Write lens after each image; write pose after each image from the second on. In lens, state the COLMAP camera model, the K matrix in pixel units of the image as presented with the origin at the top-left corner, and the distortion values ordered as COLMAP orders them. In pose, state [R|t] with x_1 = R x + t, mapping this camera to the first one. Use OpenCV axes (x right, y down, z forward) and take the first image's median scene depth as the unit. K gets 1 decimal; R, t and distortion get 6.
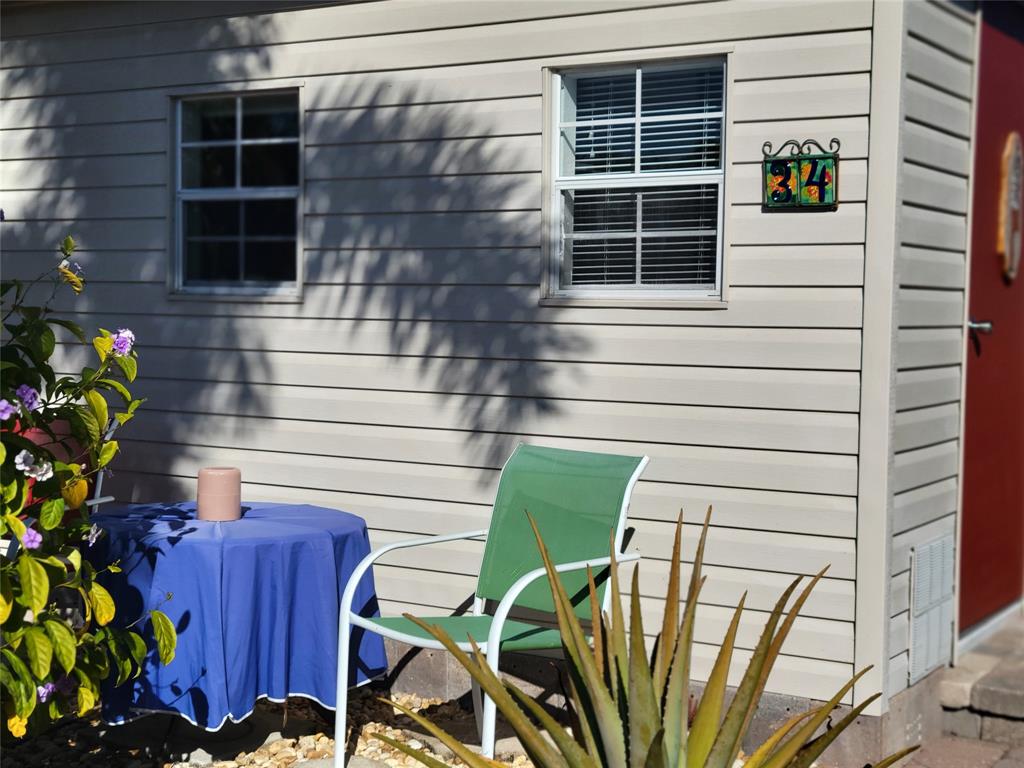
lens RADIAL K [[1534.1, 0, 510.7], [0, 1534.1, 359.1], [0, 0, 1]] dist [0.069194, -0.028188]
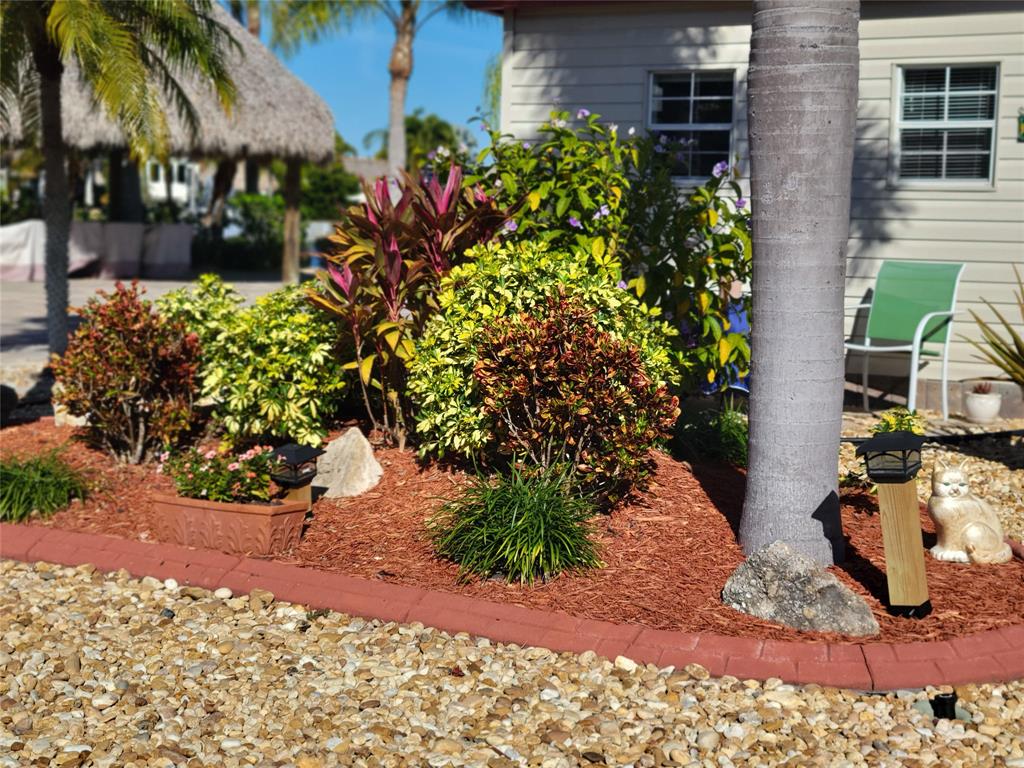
lens RADIAL K [[1534.1, 0, 510.7], [0, 1534.1, 359.1], [0, 0, 1]] dist [0.069194, -0.028188]
pose [[0.998147, 0.004285, 0.060702, -0.575531], [-0.007989, 0.998111, 0.060920, 0.064162], [-0.060326, -0.061292, 0.996295, -0.919108]]
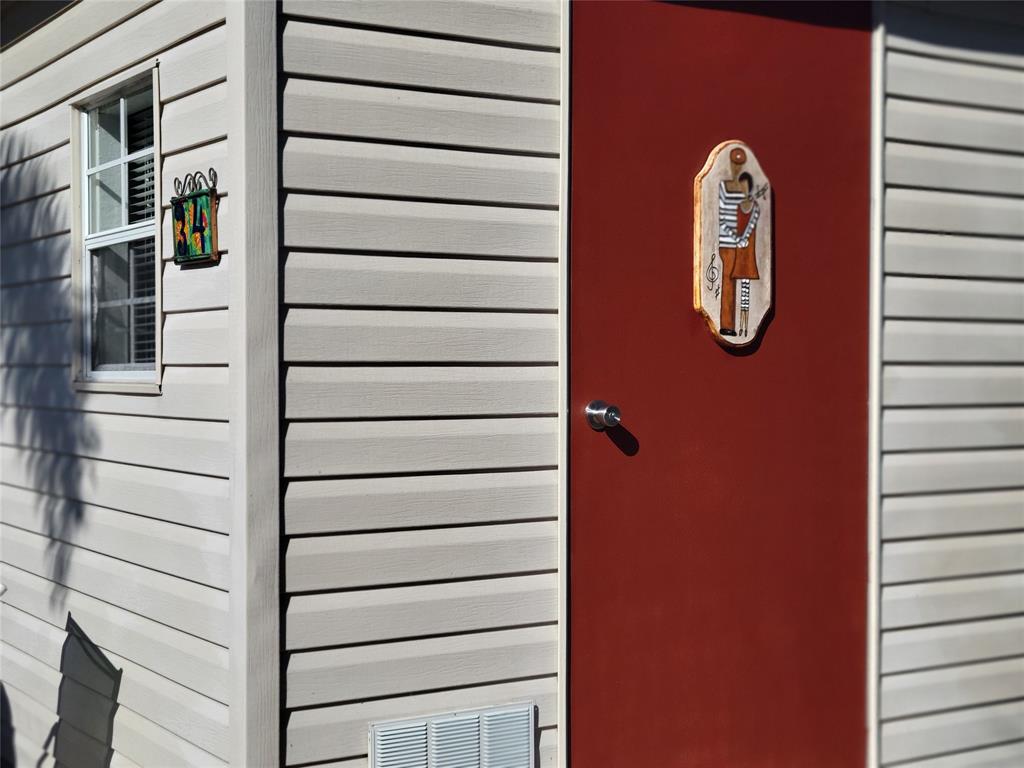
lens RADIAL K [[1534.1, 0, 510.7], [0, 1534.1, 359.1], [0, 0, 1]] dist [0.069194, -0.028188]
pose [[0.895435, -0.019461, -0.444766, 0.605901], [0.004096, 0.999362, -0.035480, -0.021525], [0.445173, 0.029948, 0.894944, 0.363307]]
